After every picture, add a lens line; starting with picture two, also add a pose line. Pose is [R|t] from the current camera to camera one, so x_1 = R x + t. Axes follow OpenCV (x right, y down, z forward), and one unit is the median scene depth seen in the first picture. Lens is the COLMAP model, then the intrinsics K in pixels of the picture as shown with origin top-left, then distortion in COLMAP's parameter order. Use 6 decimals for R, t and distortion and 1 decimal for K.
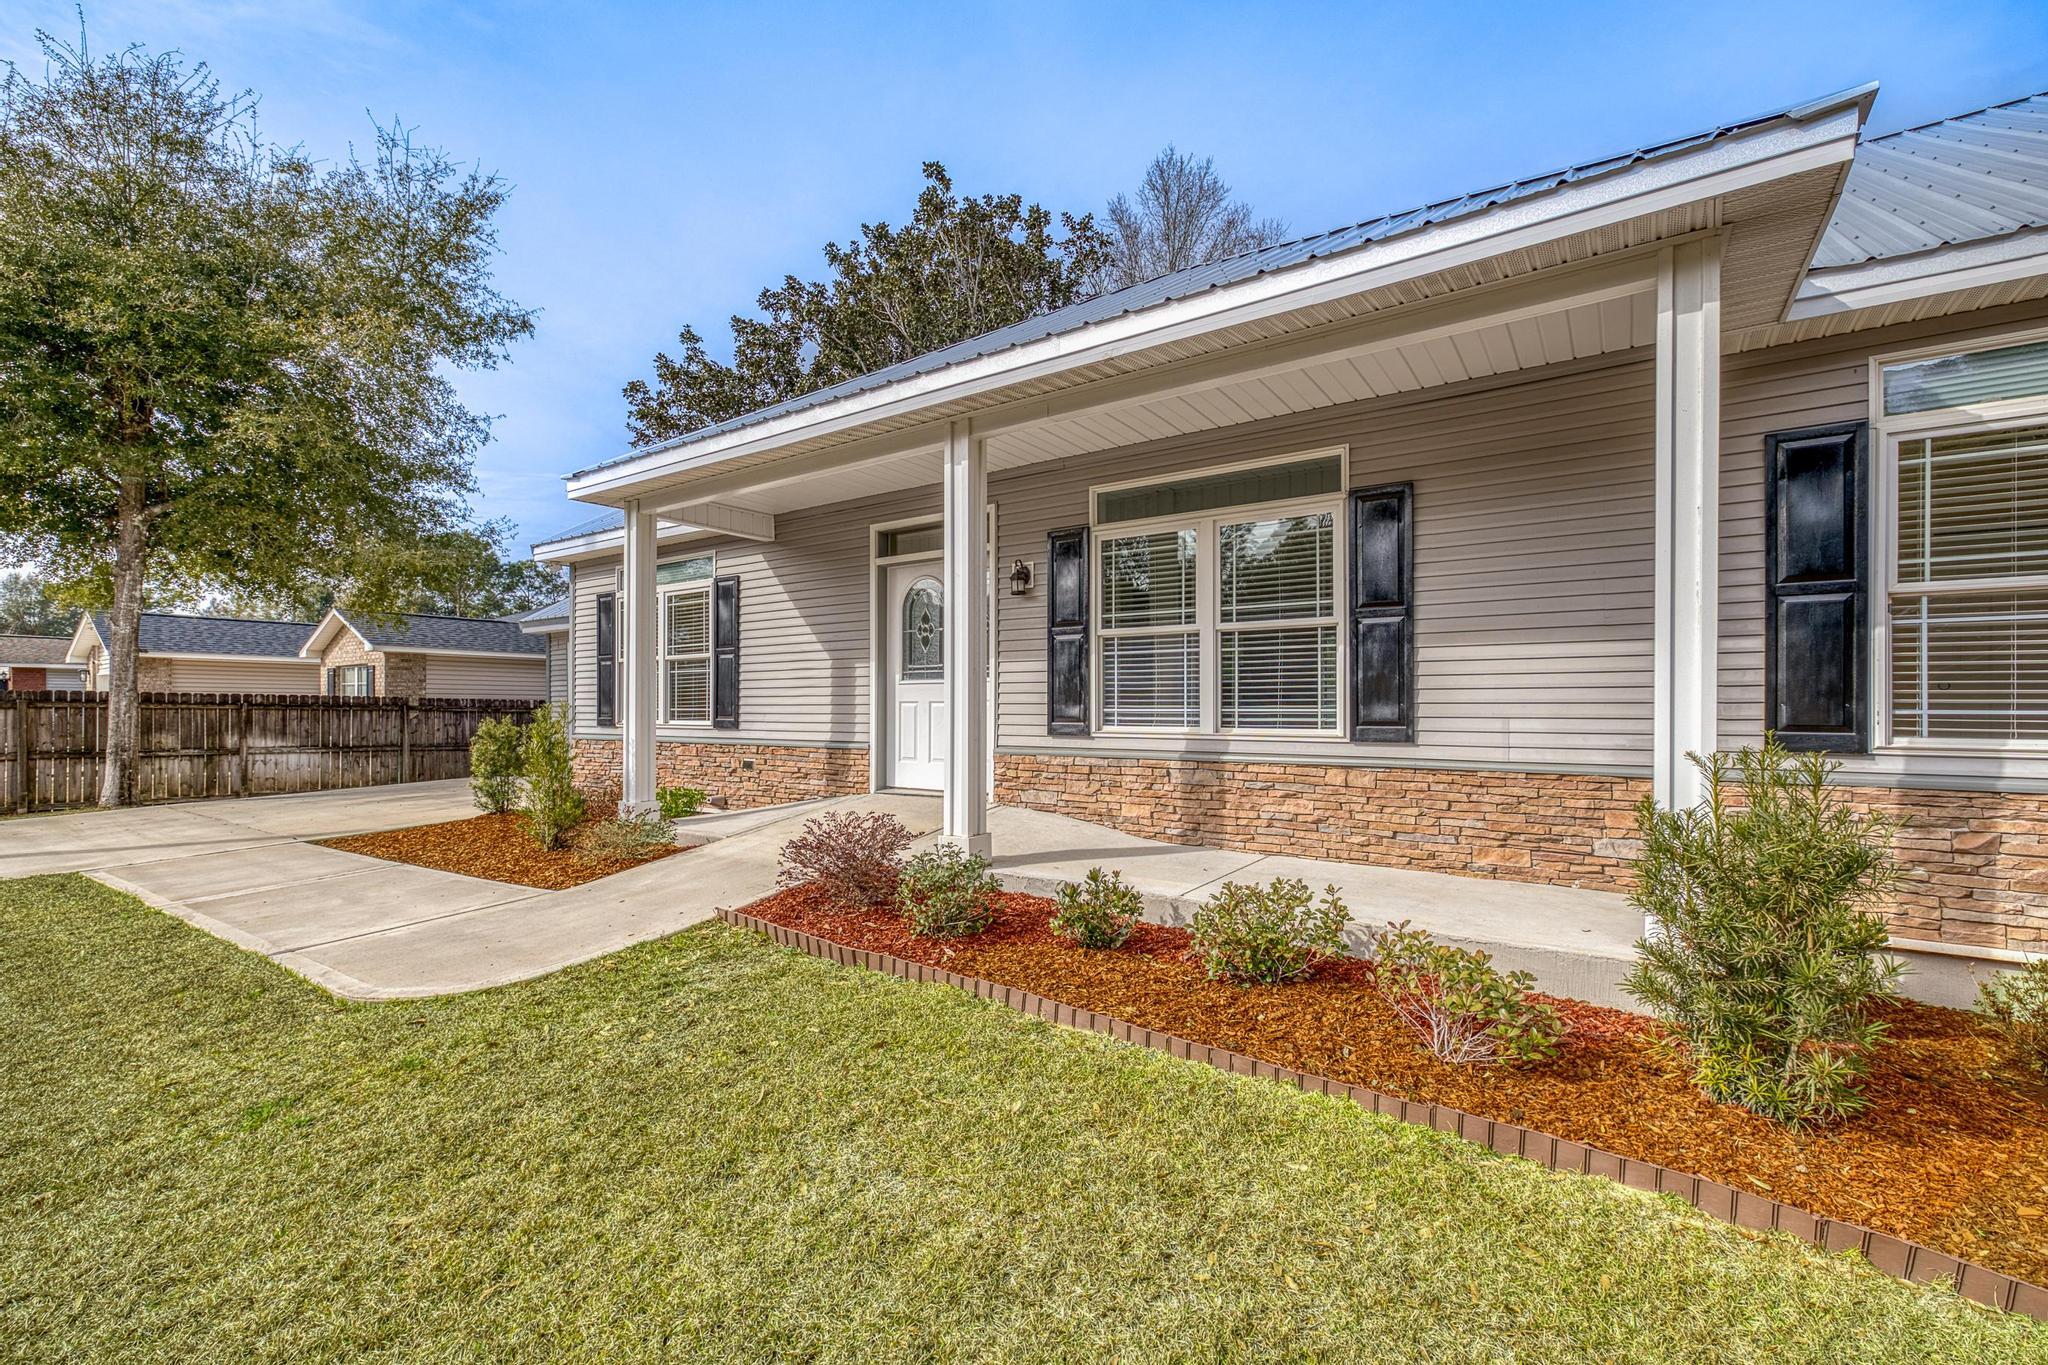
lens RADIAL K [[876.3, 0, 1025.5], [0, 876.3, 717.3], [0, 0, 1]] dist [-0.016032, 0.000106]
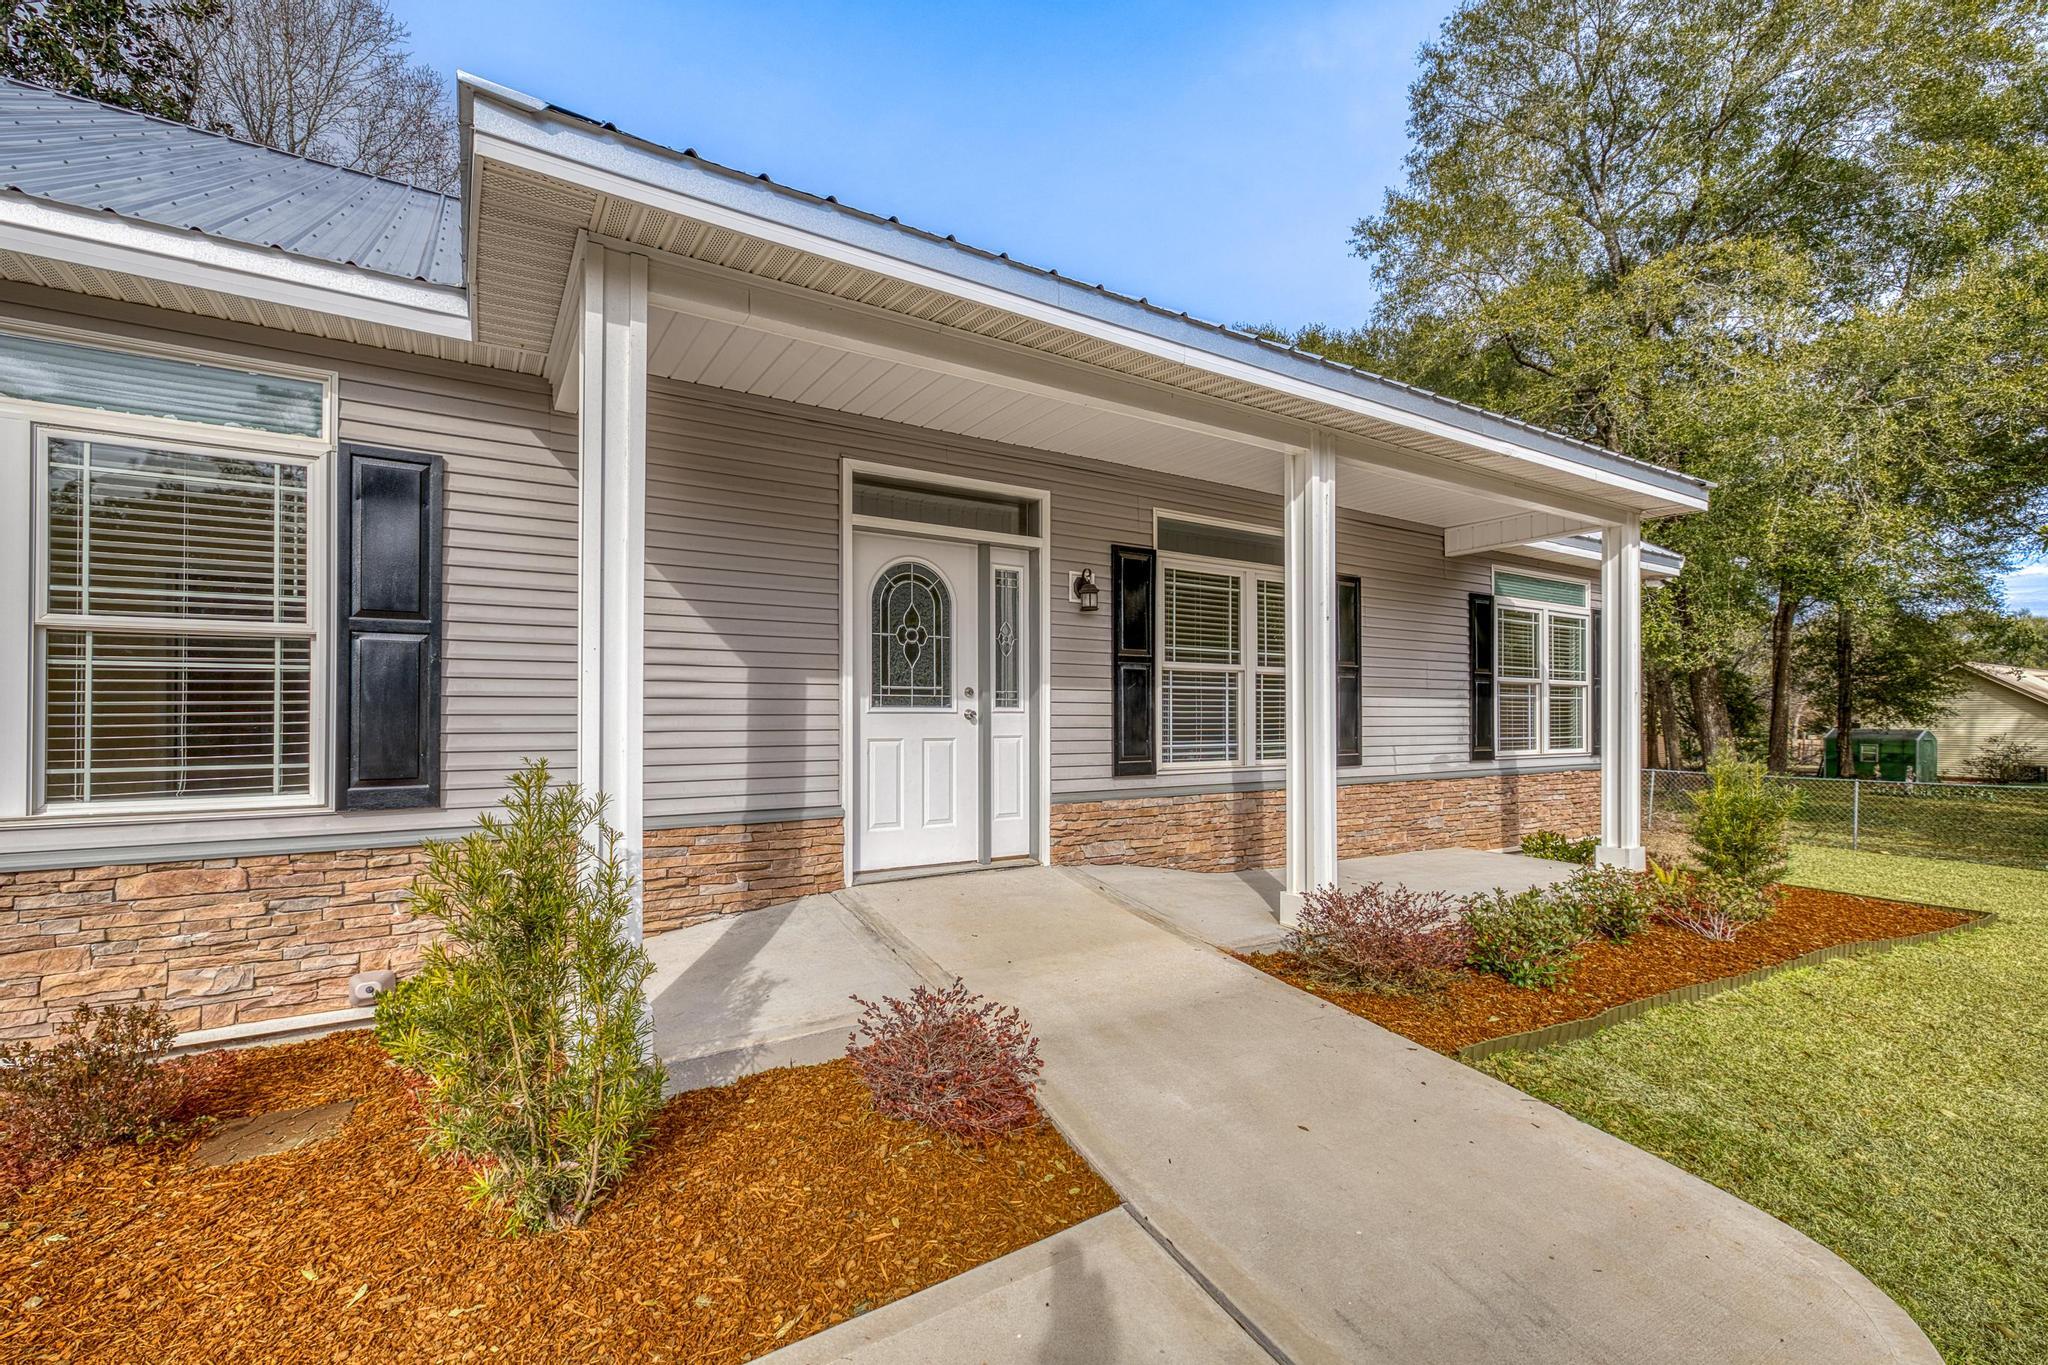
lens RADIAL K [[876.3, 0, 1025.5], [0, 876.3, 717.3], [0, 0, 1]] dist [-0.016032, 0.000106]
pose [[0.385012, 0.003983, 0.922903, -0.718338], [0.012943, 0.999869, -0.009715, -0.027444], [-0.922821, 0.015685, 0.384910, 0.656742]]
